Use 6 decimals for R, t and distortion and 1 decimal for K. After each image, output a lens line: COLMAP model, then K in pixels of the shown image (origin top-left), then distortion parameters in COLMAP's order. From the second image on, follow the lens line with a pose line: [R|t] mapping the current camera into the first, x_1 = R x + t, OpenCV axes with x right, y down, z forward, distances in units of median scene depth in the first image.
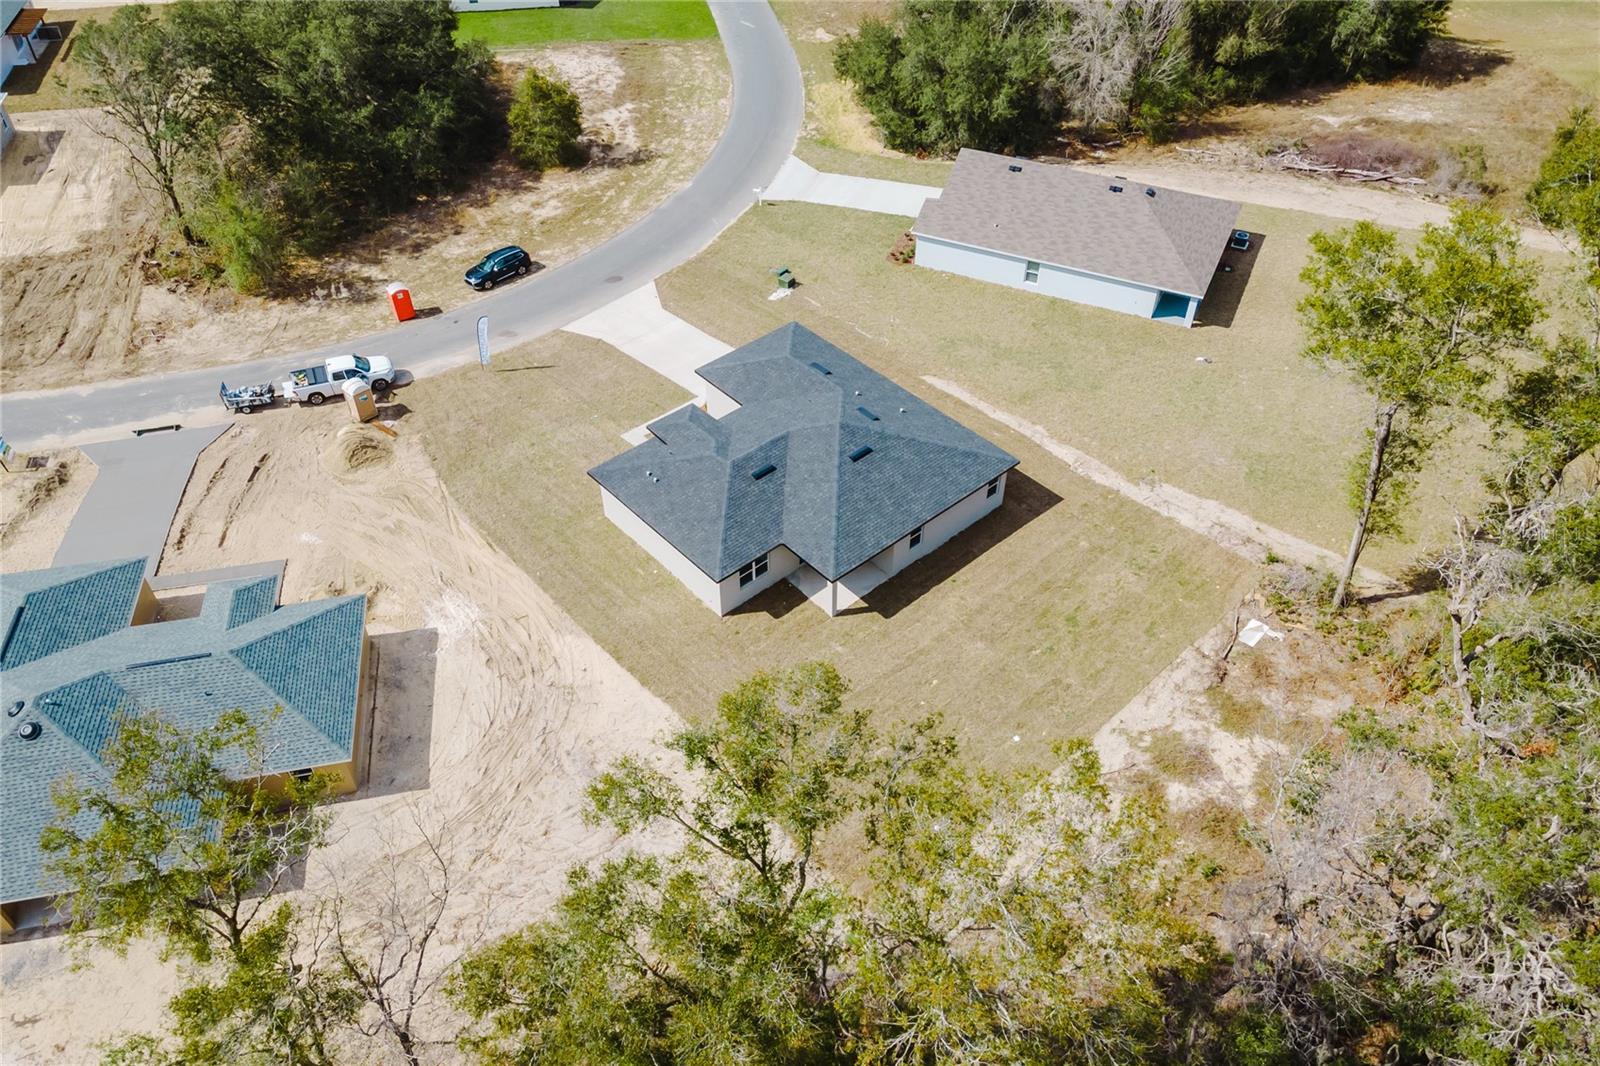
lens RADIAL K [[1172.2, 0, 800.5], [0, 1172.2, 538.7], [0, 0, 1]] dist [0.031607, 0.015848]
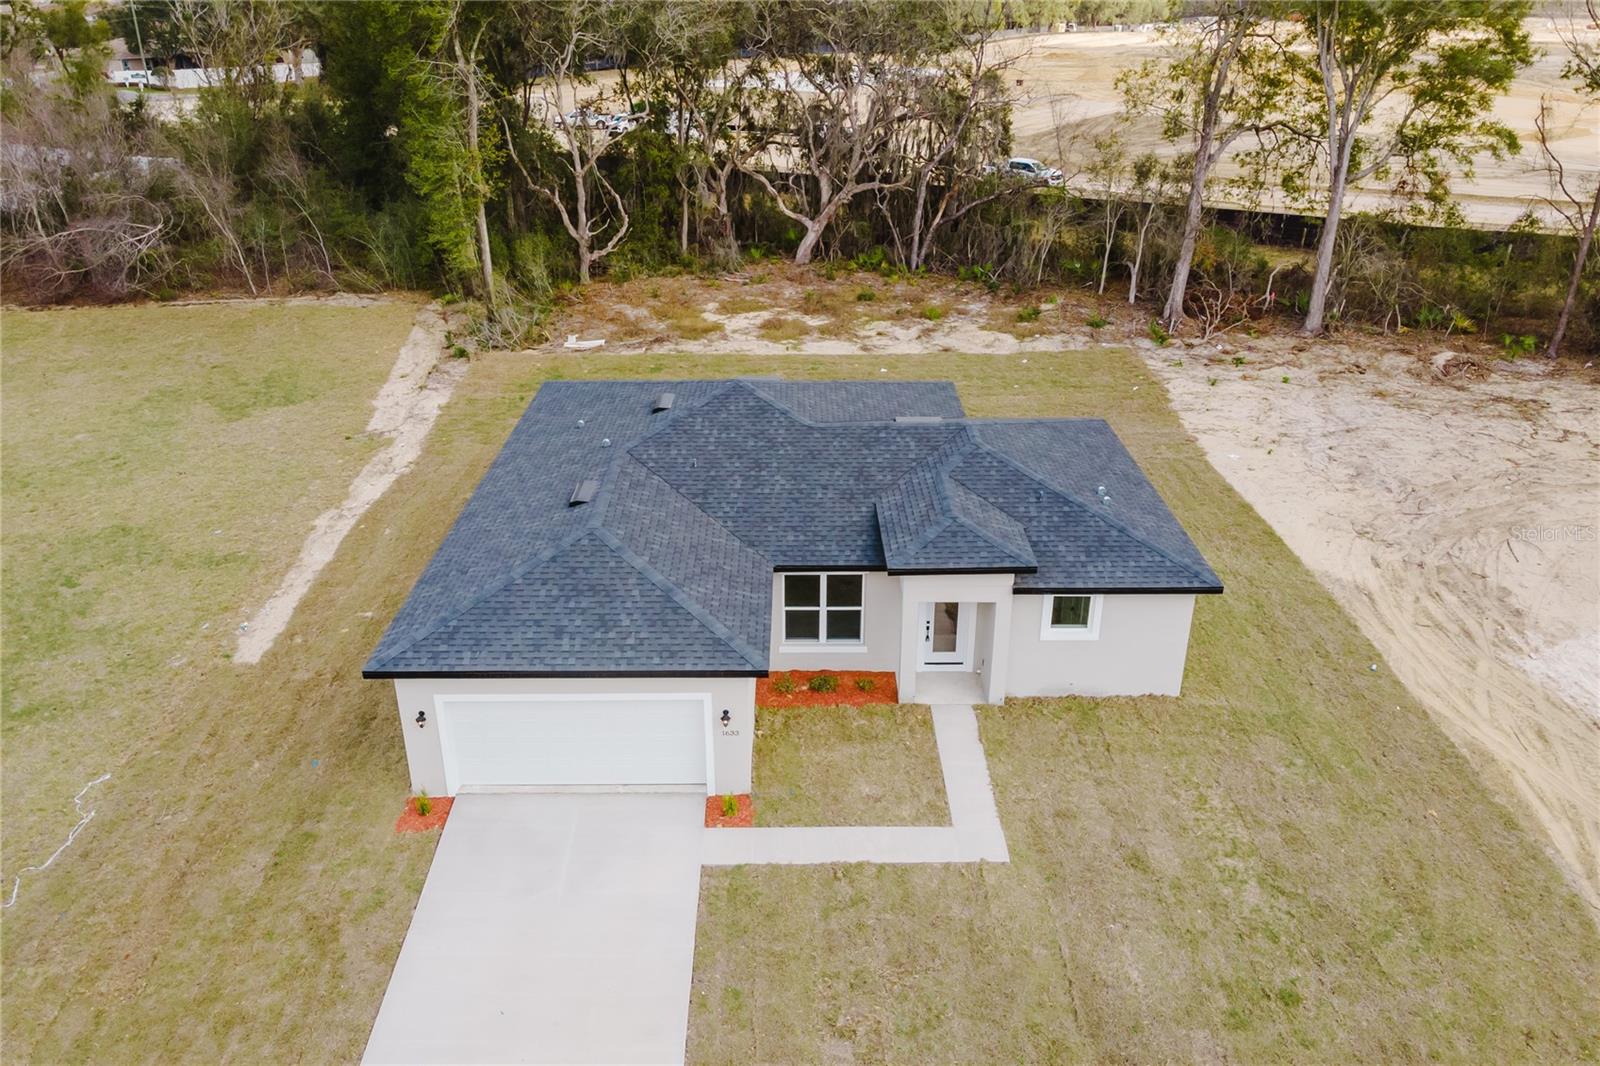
lens RADIAL K [[1172.2, 0, 796.4], [0, 1172.2, 532.7], [0, 0, 1]] dist [0.031607, 0.015848]
pose [[-0.752122, -0.275298, 0.598768, -0.268606], [0.454180, 0.441819, 0.773639, -0.393456], [-0.477528, 0.853819, -0.207267, 0.983416]]
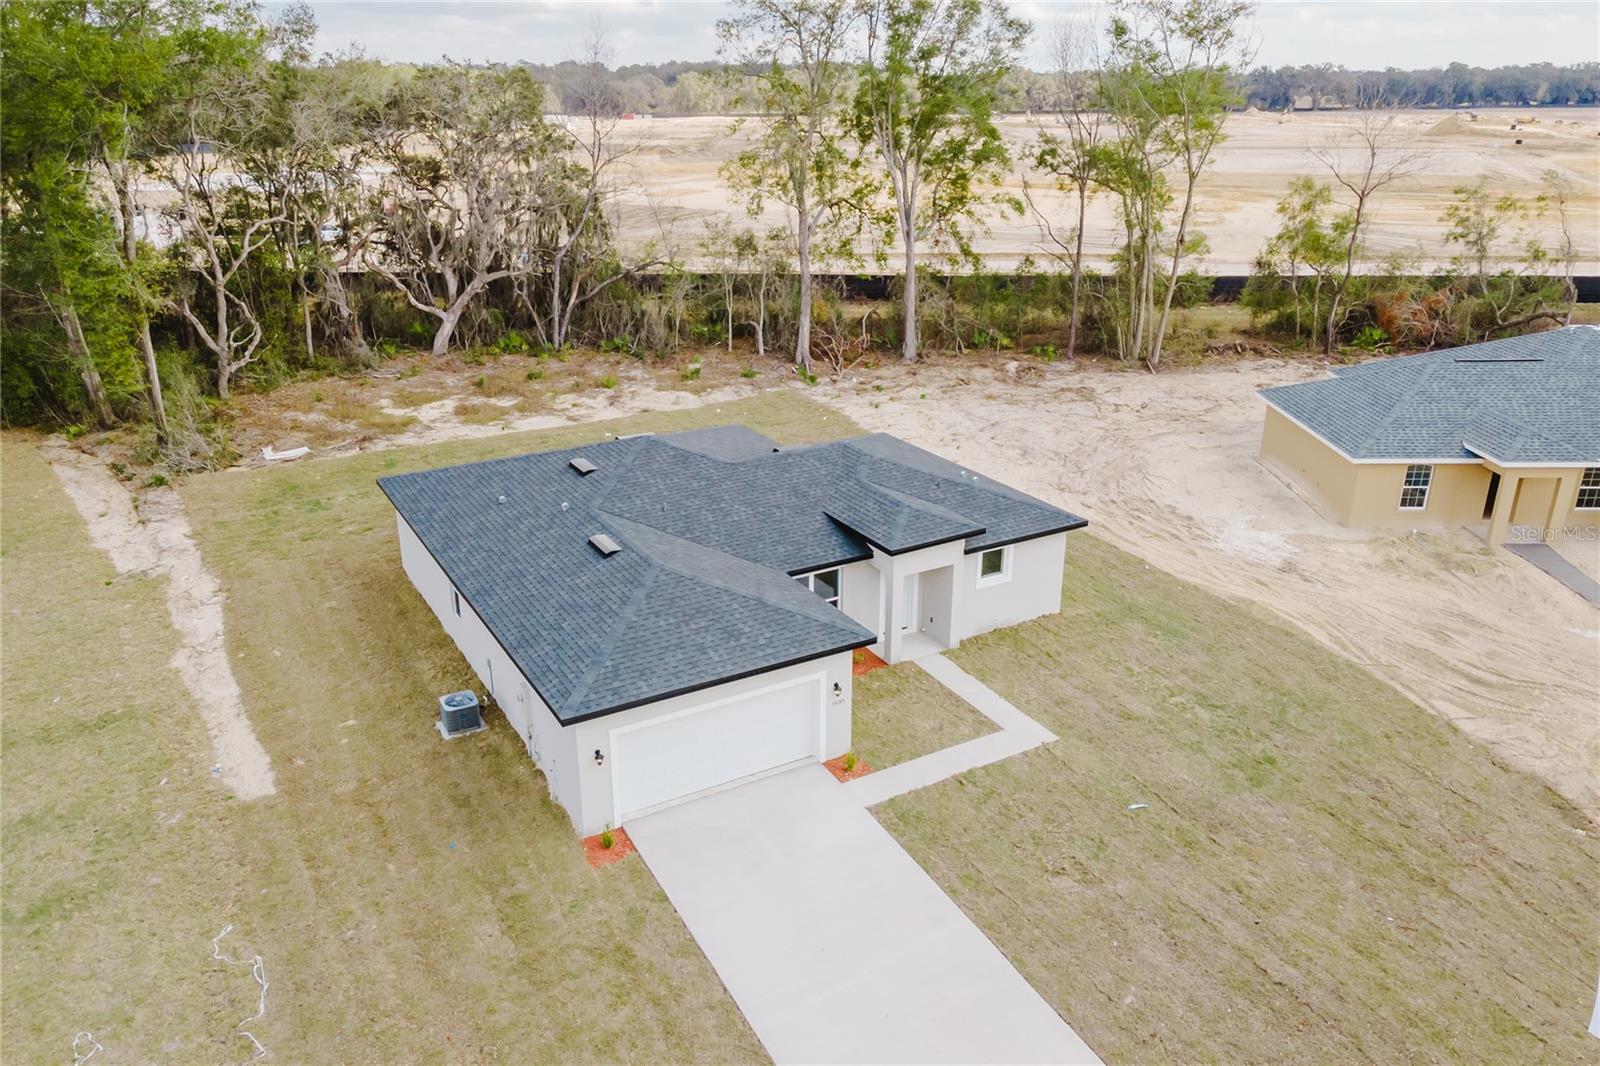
lens RADIAL K [[1172.2, 0, 793.2], [0, 1172.2, 530.9], [0, 0, 1]] dist [0.031607, 0.015848]
pose [[-0.979979, -0.067034, 0.187478, -0.127541], [0.139502, 0.440674, 0.886761, -0.499819], [-0.142060, 0.895161, -0.422500, 1.089663]]
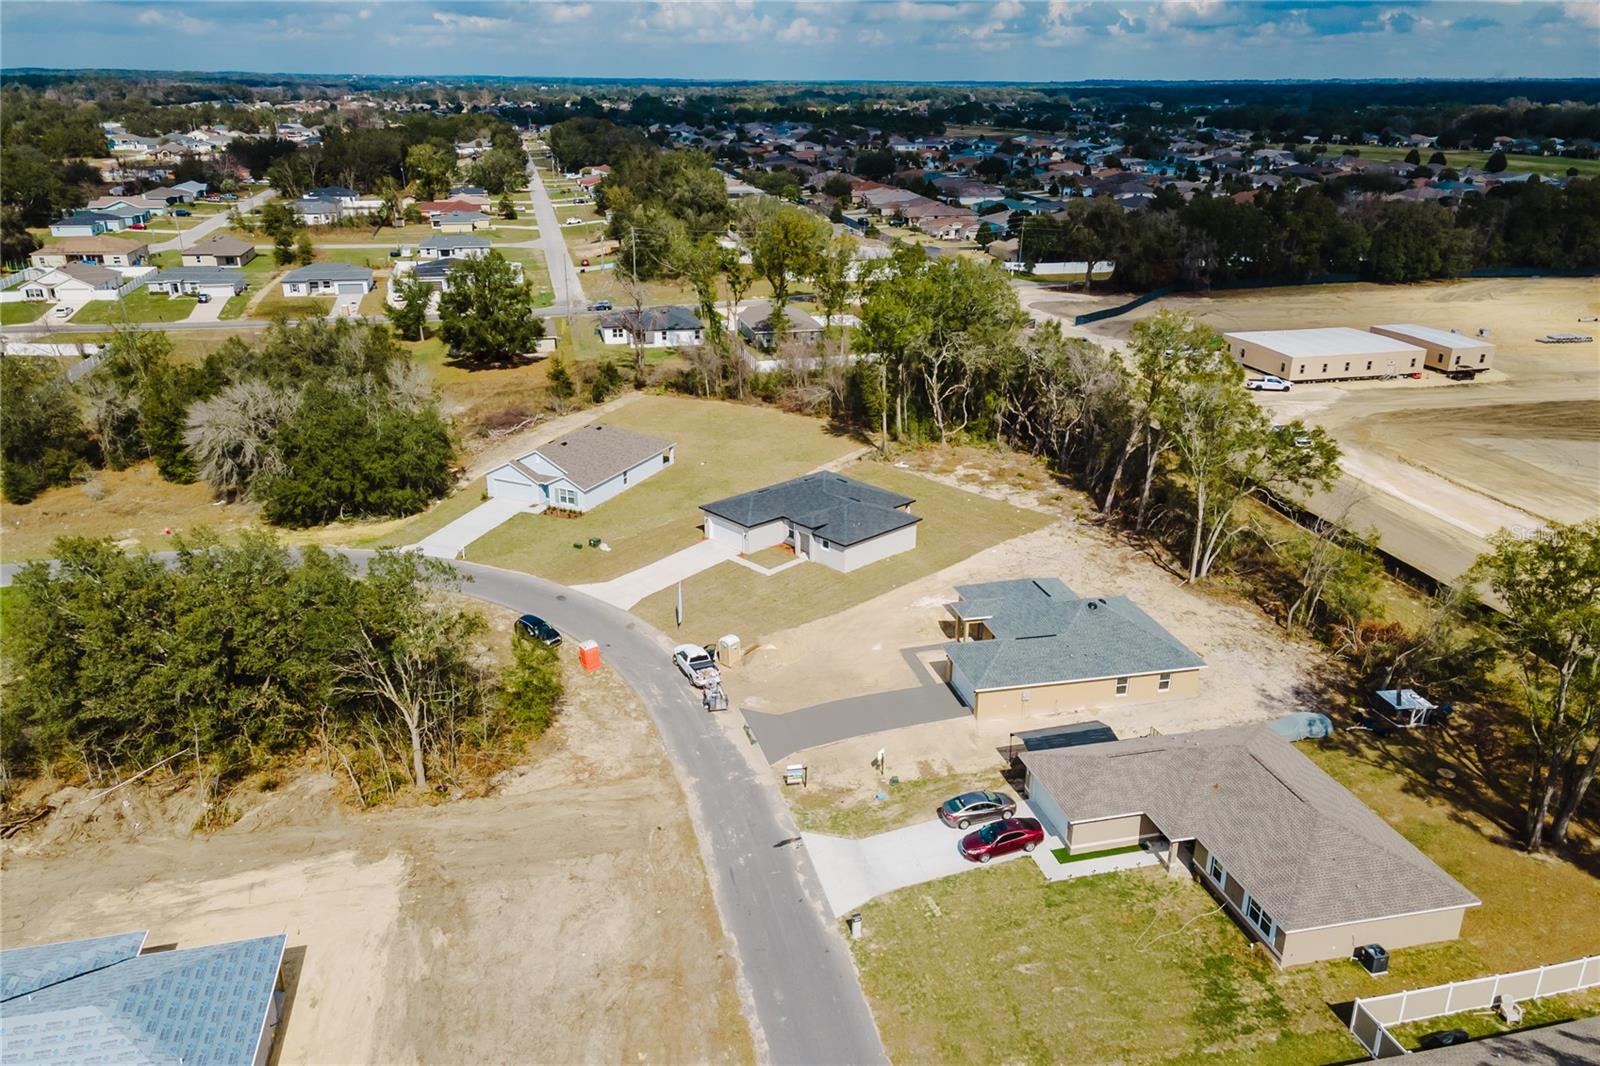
lens RADIAL K [[1172.2, 0, 789.8], [0, 1172.2, 530.2], [0, 0, 1]] dist [0.031607, 0.015848]
pose [[-0.021528, -0.352196, 0.935679, -1.584023], [0.681926, 0.679223, 0.271354, -0.528848], [-0.731104, 0.643905, 0.225549, 0.554689]]
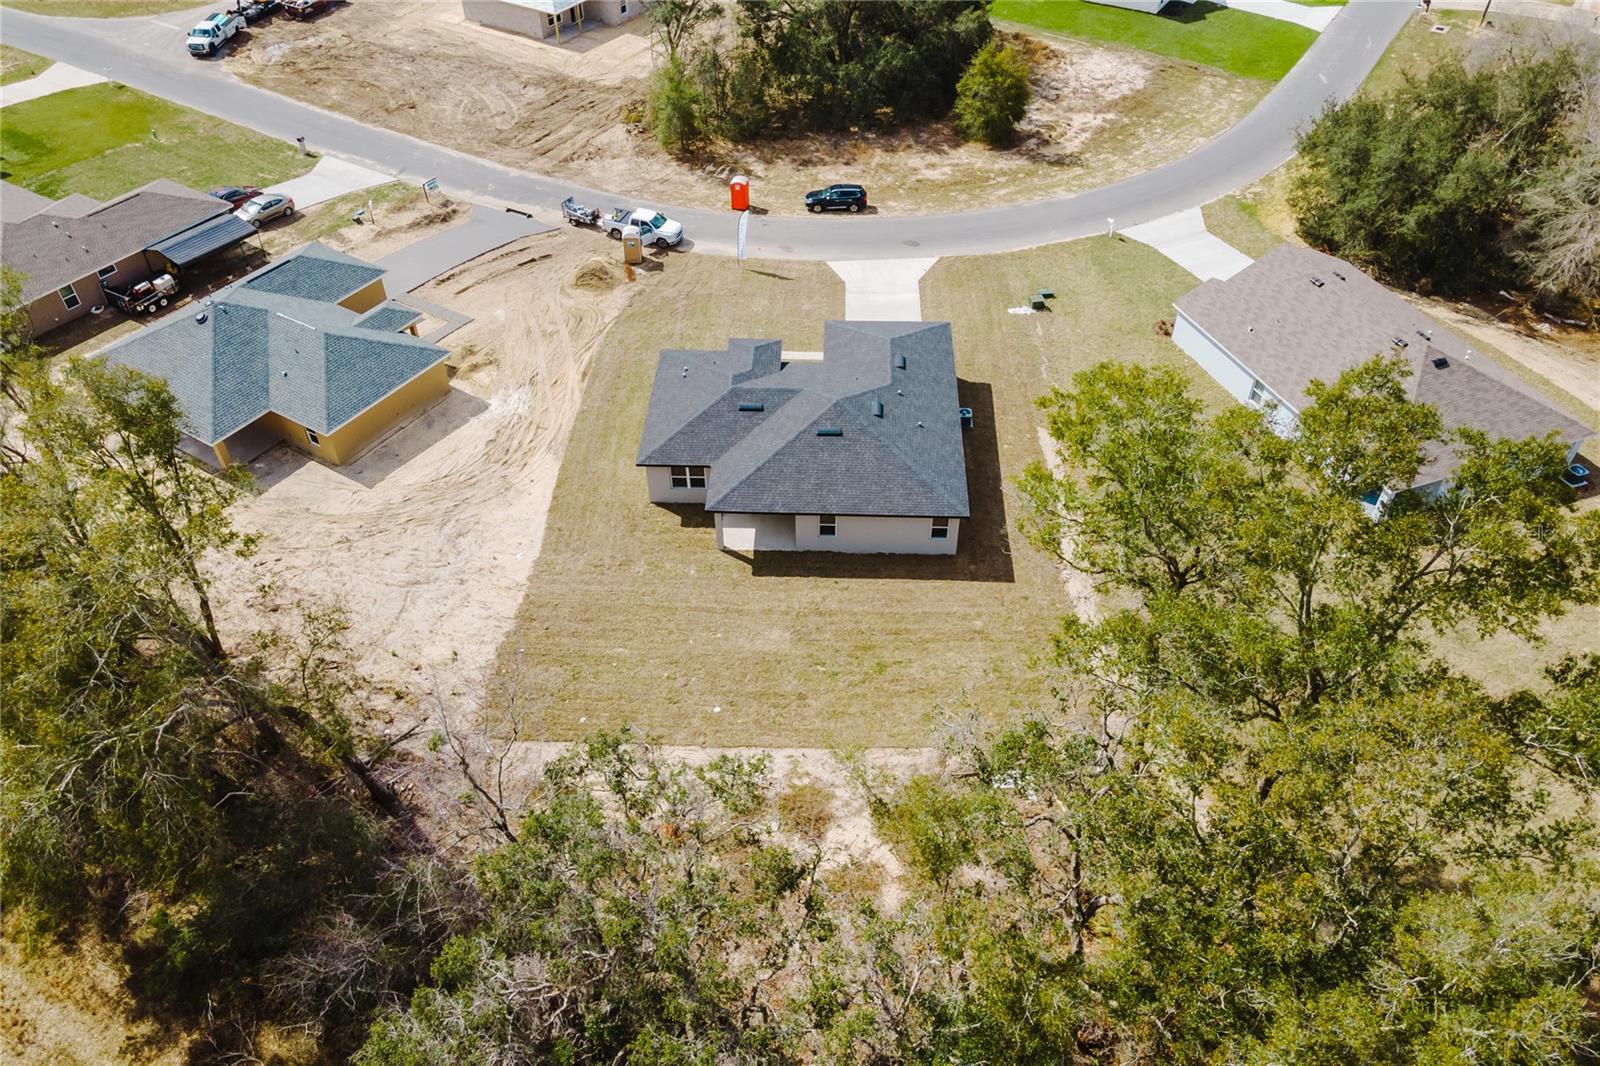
lens RADIAL K [[1172.2, 0, 789.0], [0, 1172.2, 536.3], [0, 0, 1]] dist [0.031607, 0.015848]
pose [[0.719065, 0.470147, -0.511768, 0.501114], [-0.471602, 0.871018, 0.137549, -0.099112], [0.510428, 0.142444, 0.848041, 0.099226]]
